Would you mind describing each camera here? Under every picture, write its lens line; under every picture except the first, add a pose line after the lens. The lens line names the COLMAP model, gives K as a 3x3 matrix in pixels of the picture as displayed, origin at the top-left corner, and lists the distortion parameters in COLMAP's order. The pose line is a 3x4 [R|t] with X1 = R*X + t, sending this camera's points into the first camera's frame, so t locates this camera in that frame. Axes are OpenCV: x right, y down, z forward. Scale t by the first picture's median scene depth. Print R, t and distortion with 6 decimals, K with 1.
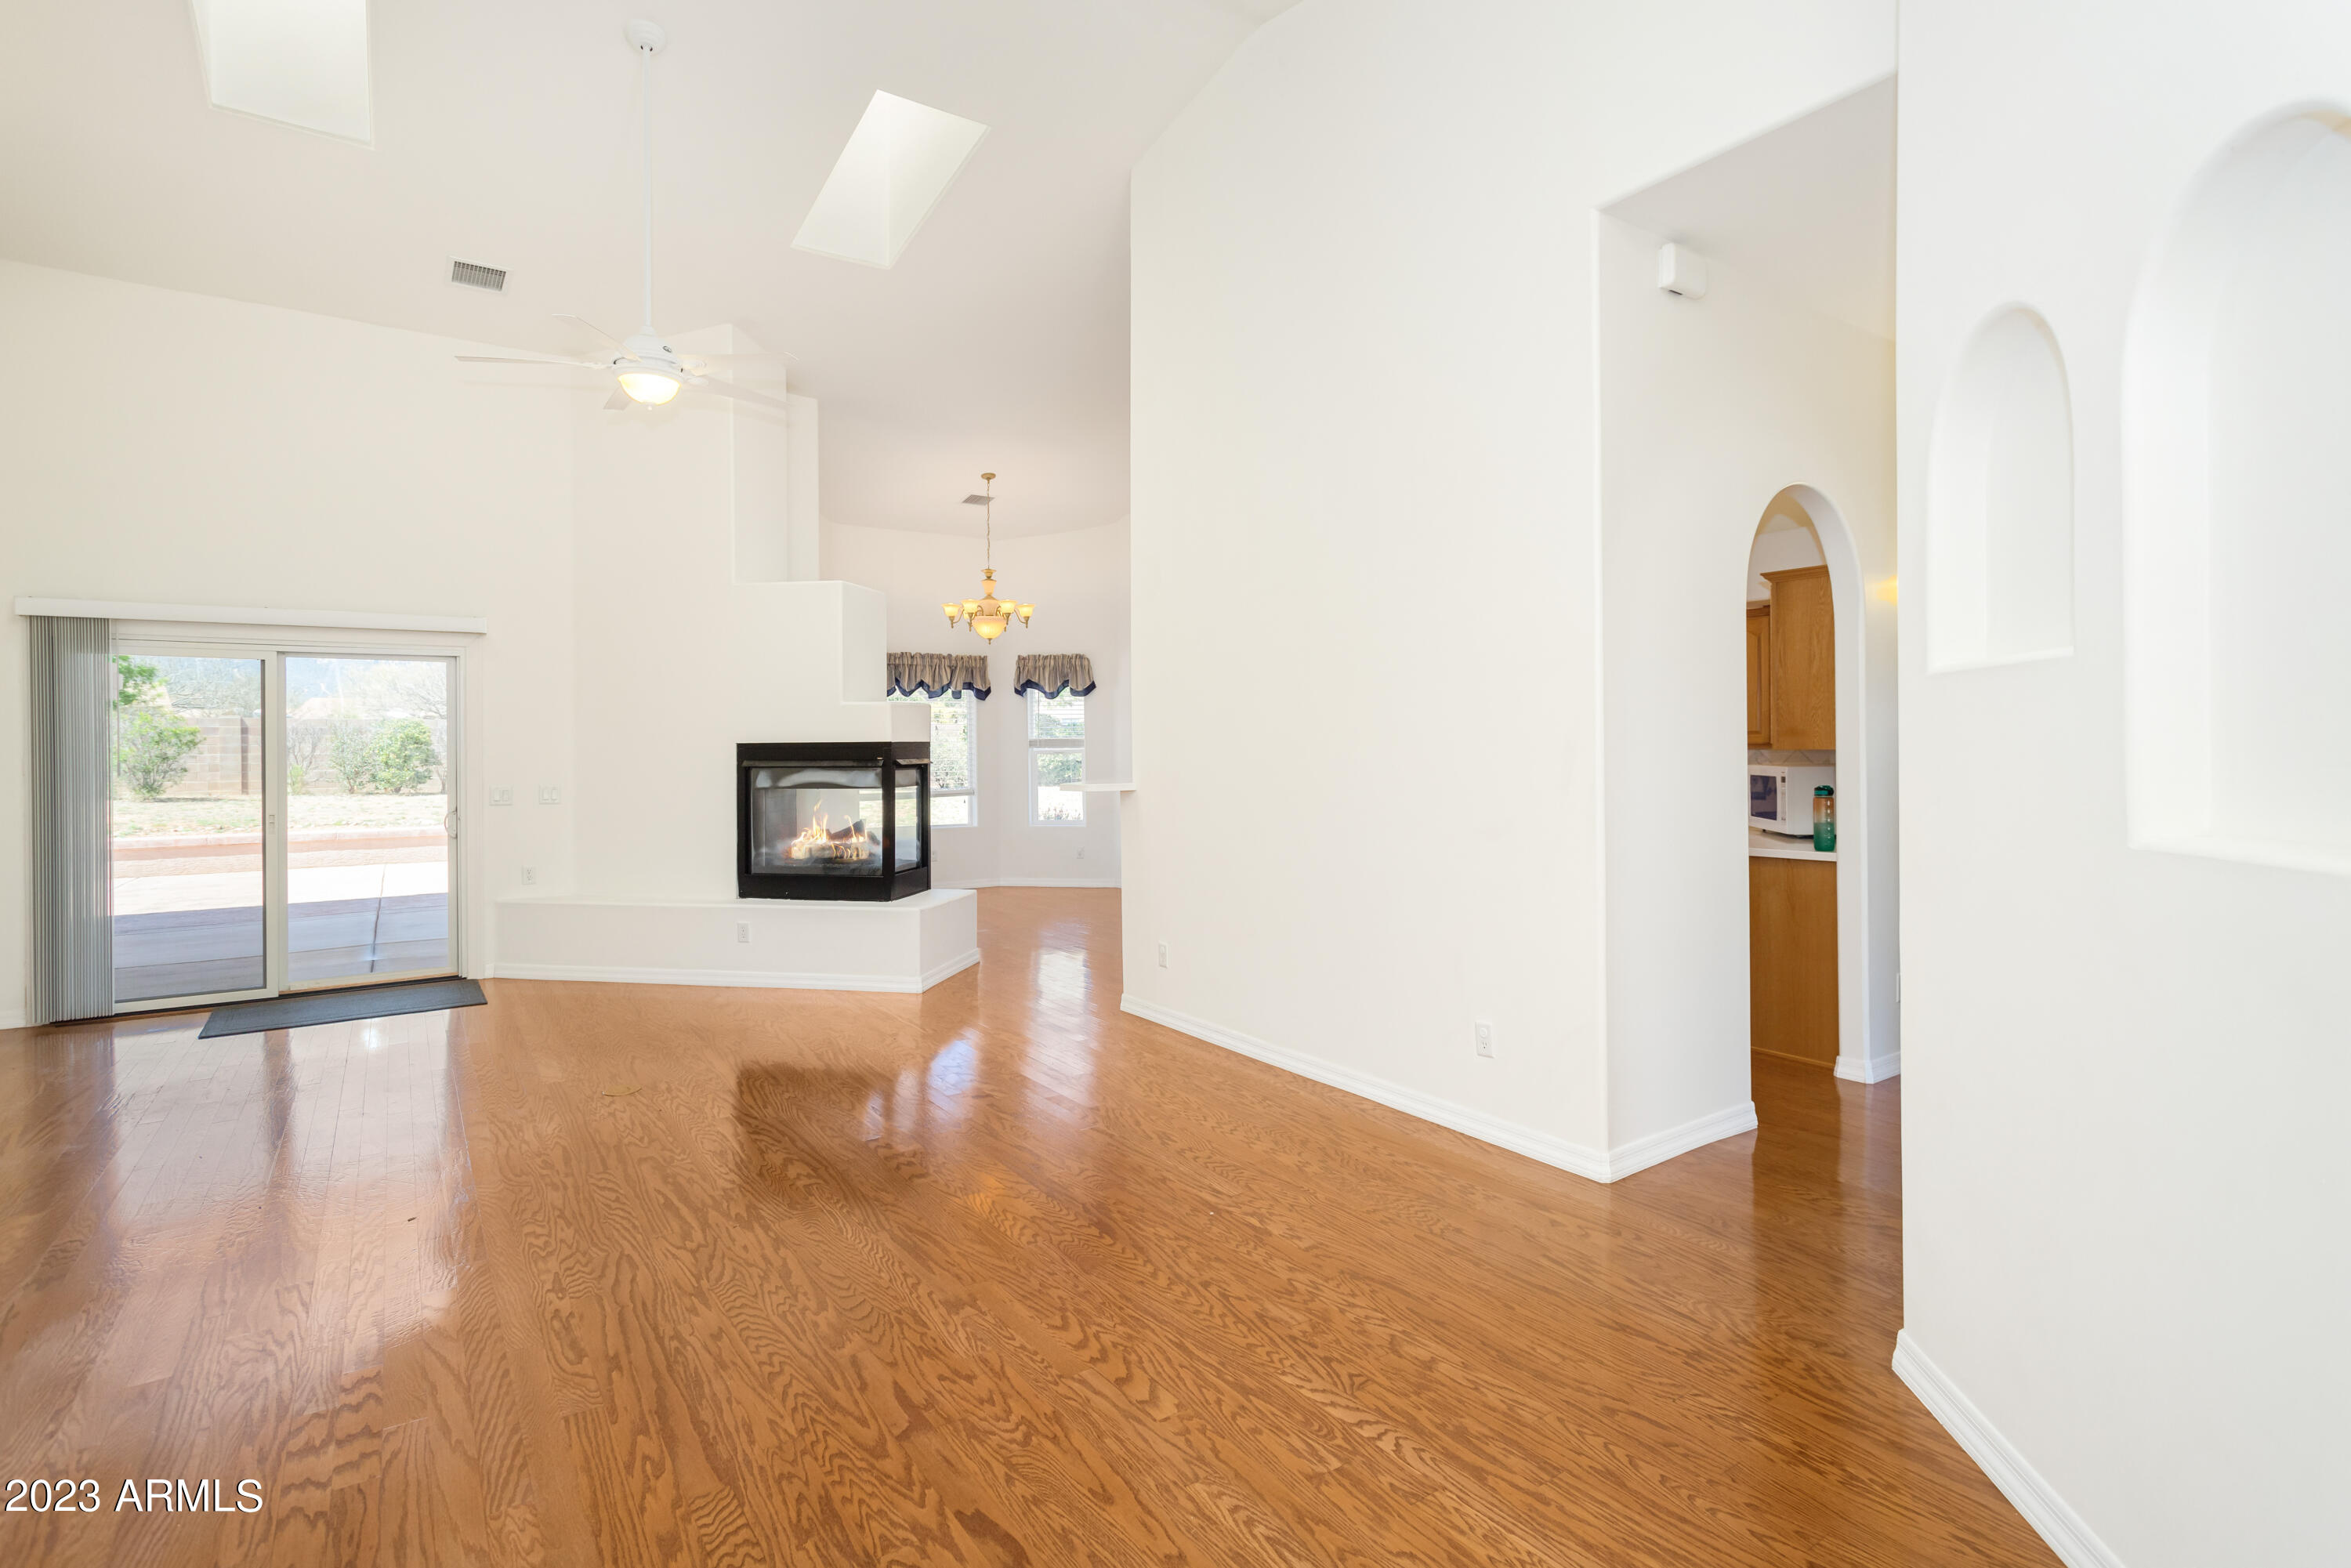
lens RADIAL K [[1128.5, 0, 1180.6], [0, 1128.5, 771.3], [0, 0, 1]] dist [-0.000903, 0.000107]
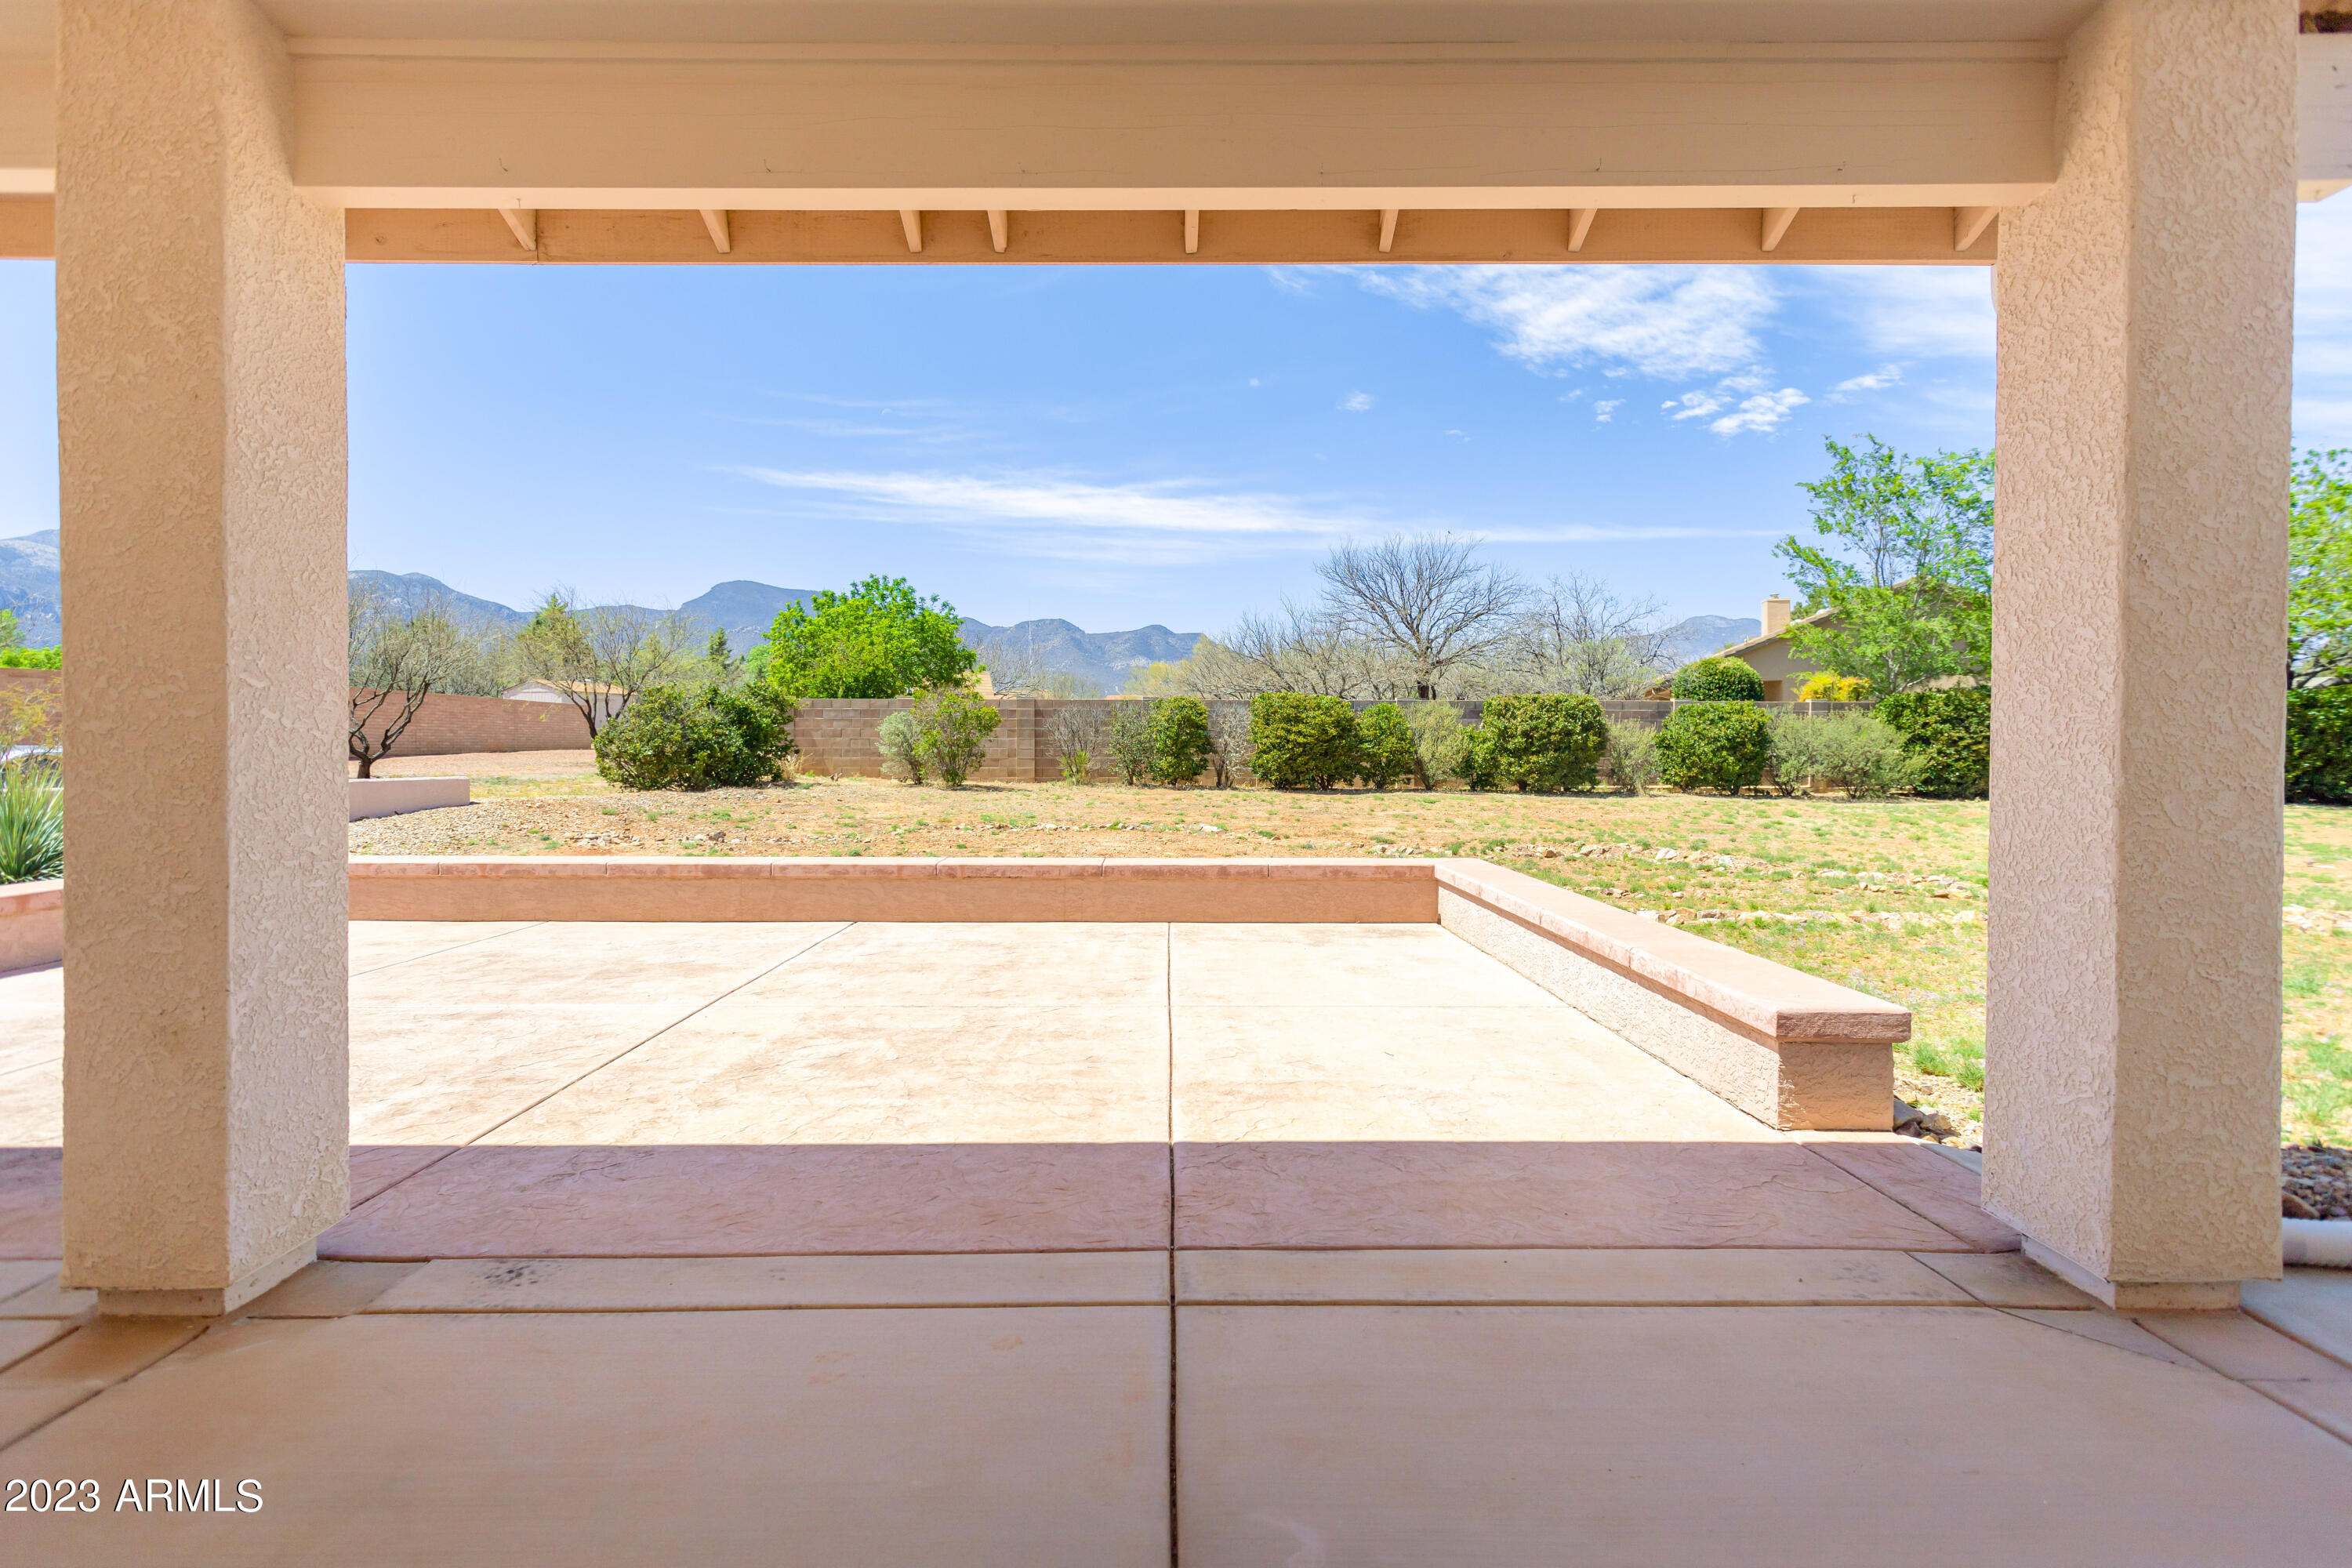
lens RADIAL K [[1129.1, 0, 1181.8], [0, 1129.1, 769.8], [0, 0, 1]] dist [-0.000903, 0.000107]
pose [[0.829023, 0.018482, -0.558909, -0.219844], [-0.016438, 0.999827, 0.008681, -0.000235], [0.558973, 0.001991, 0.829184, 0.306161]]
